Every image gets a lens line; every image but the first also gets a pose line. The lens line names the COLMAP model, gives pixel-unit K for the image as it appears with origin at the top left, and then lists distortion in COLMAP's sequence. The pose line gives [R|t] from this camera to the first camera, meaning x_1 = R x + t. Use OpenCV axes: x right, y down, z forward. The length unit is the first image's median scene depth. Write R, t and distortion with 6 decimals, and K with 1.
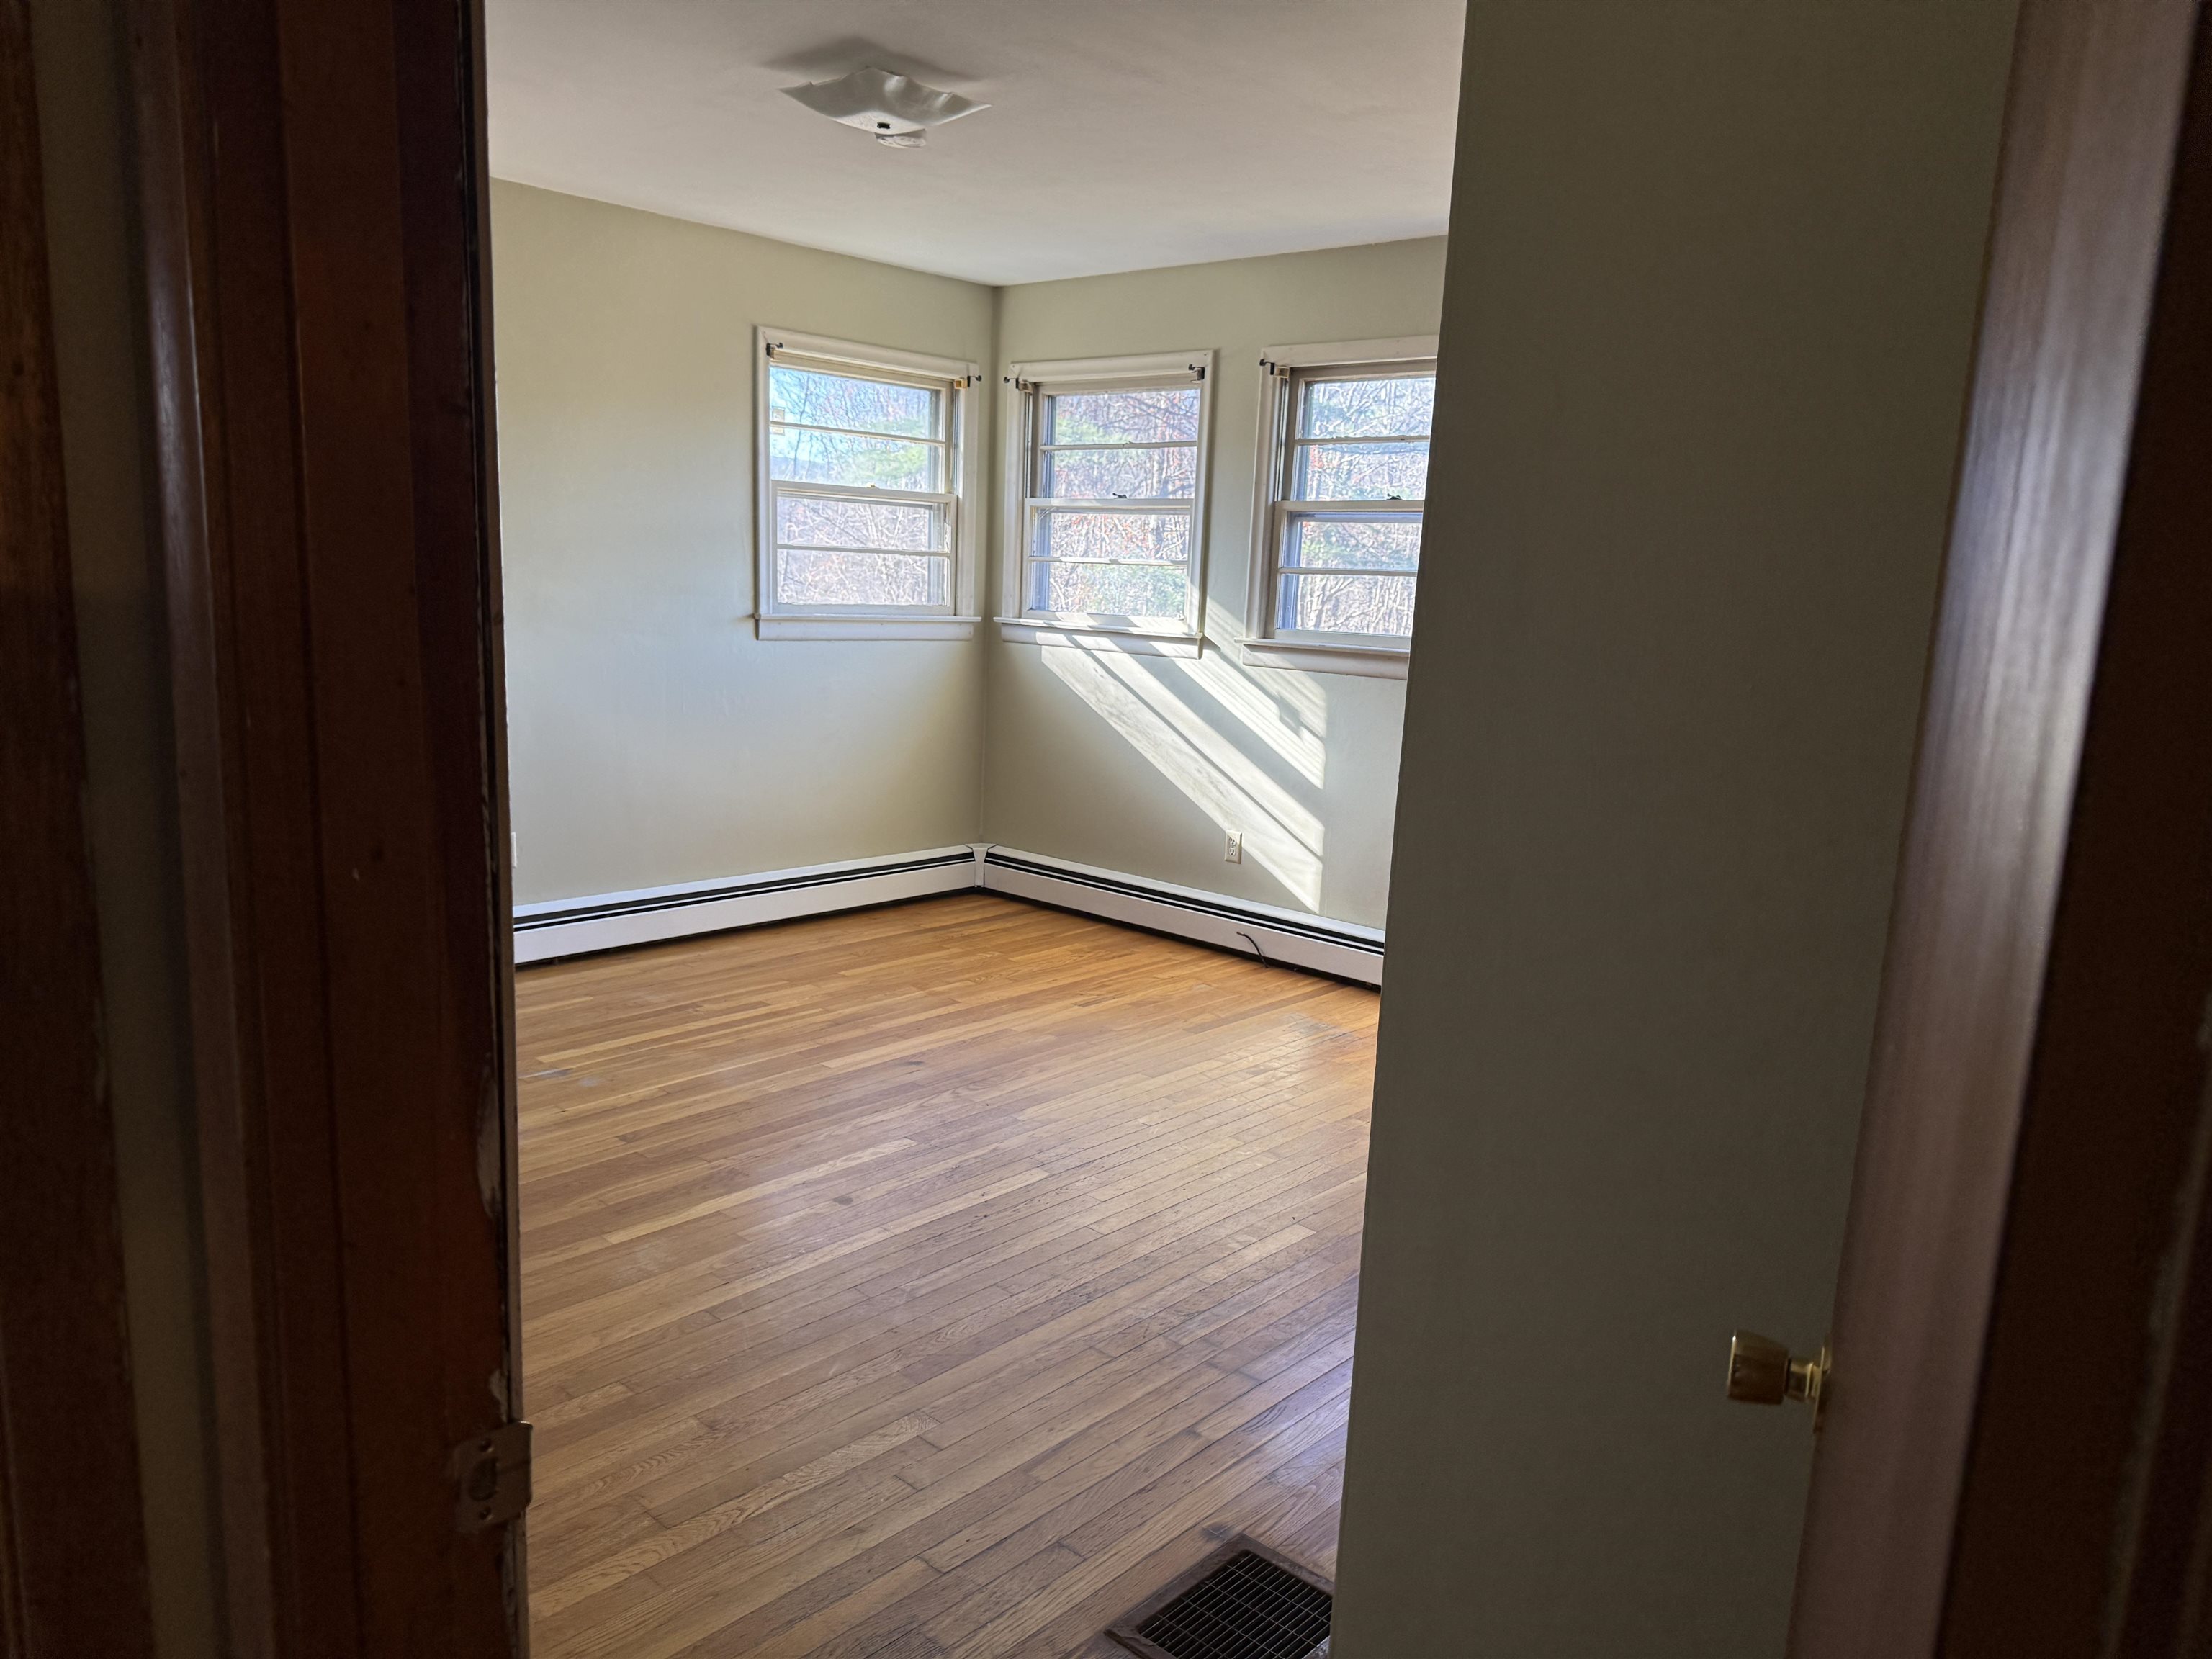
lens RADIAL K [[1553.9, 0, 1116.9], [0, 1553.9, 838.0], [0, 0, 1]] dist [0.068472, -0.099907]
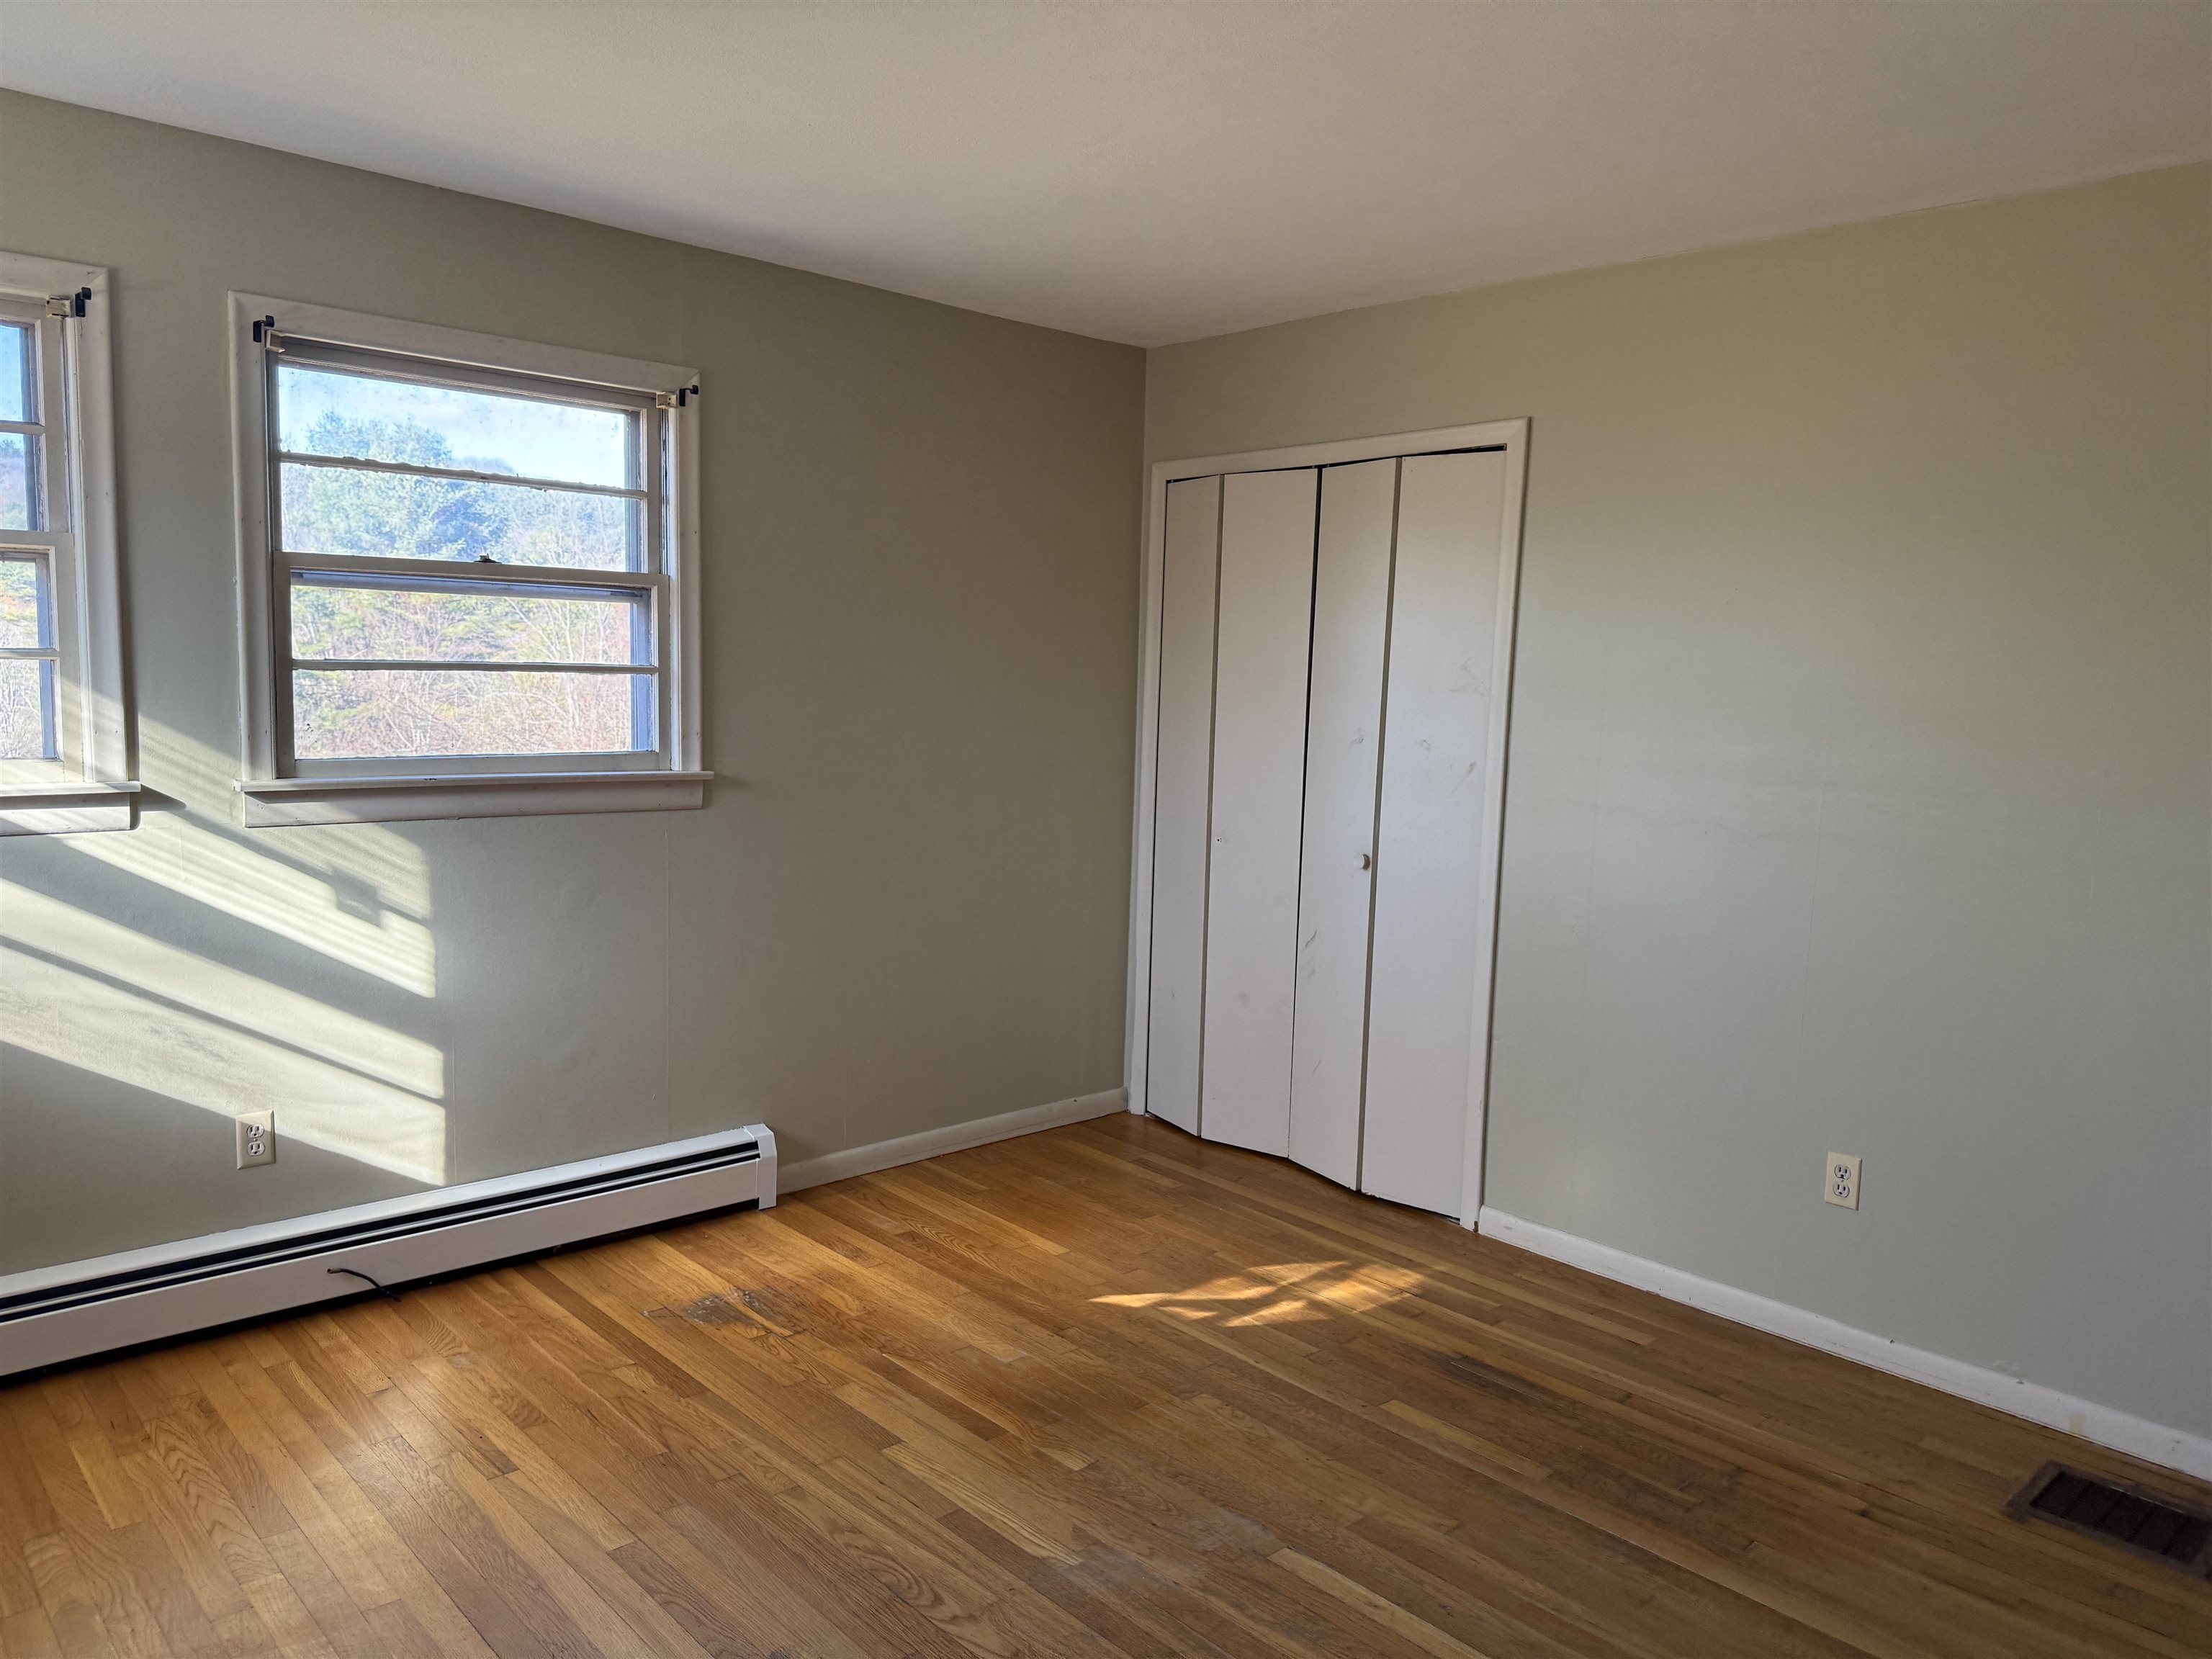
lens RADIAL K [[1505.6, 0, 1235.5], [0, 1505.6, 802.8], [0, 0, 1]] dist [0.063288, -0.048666]
pose [[0.096661, -0.133240, 0.986359, -0.451301], [0.146539, 0.982105, 0.118305, -0.136338], [-0.984471, 0.133104, 0.114456, 0.580979]]
